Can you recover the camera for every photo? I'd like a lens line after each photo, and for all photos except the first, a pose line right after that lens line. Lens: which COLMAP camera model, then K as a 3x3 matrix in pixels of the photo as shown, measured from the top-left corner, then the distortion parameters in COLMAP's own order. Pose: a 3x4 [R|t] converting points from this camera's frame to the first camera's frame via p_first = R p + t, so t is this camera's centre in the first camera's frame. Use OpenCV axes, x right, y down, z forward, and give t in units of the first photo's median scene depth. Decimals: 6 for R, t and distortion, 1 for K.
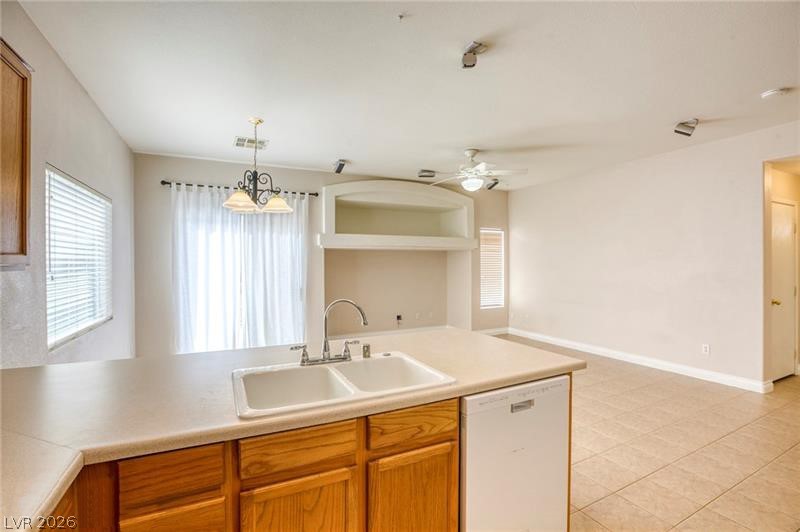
lens RADIAL K [[375.9, 0, 388.2], [0, 375.9, 265.1], [0, 0, 1]] dist [-0.052781, 0.022599]
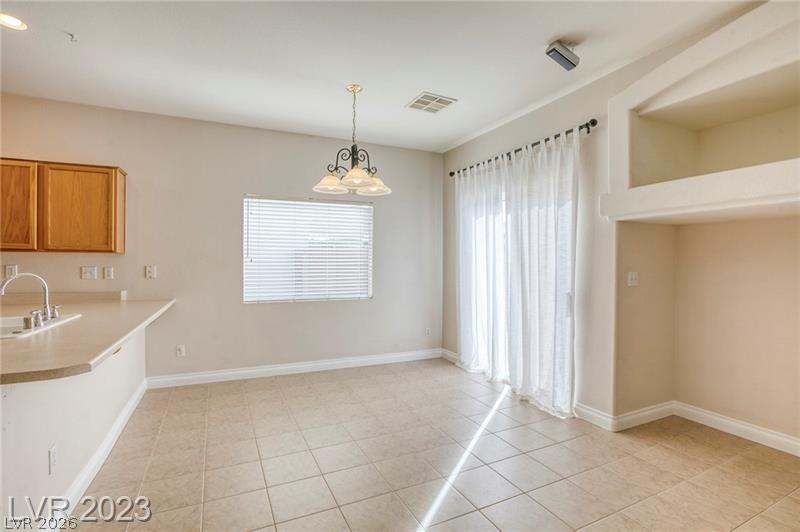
lens RADIAL K [[370.1, 0, 404.4], [0, 370.1, 264.8], [0, 0, 1]] dist [-0.049329, 0.014658]
pose [[-0.017499, 0.008851, -0.999808, 0.330623], [-0.013360, 0.999869, 0.009086, 0.013314], [0.999758, 0.013516, -0.017379, 0.731521]]
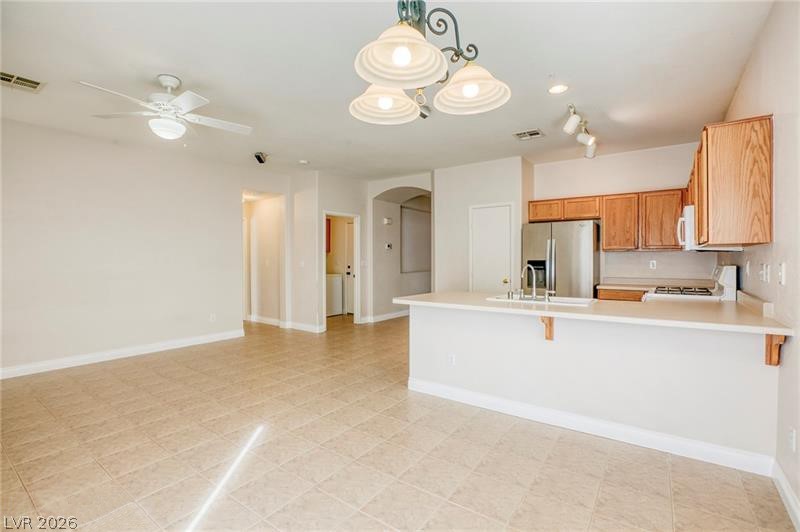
lens RADIAL K [[362.5, 0, 388.6], [0, 362.5, 262.8], [0, 0, 1]] dist [-0.021672, -0.000008]
pose [[-0.442734, -0.008318, 0.896615, -0.458226], [0.014097, 0.999769, 0.016236, 0.012786], [-0.896542, 0.019828, -0.442514, 0.780988]]
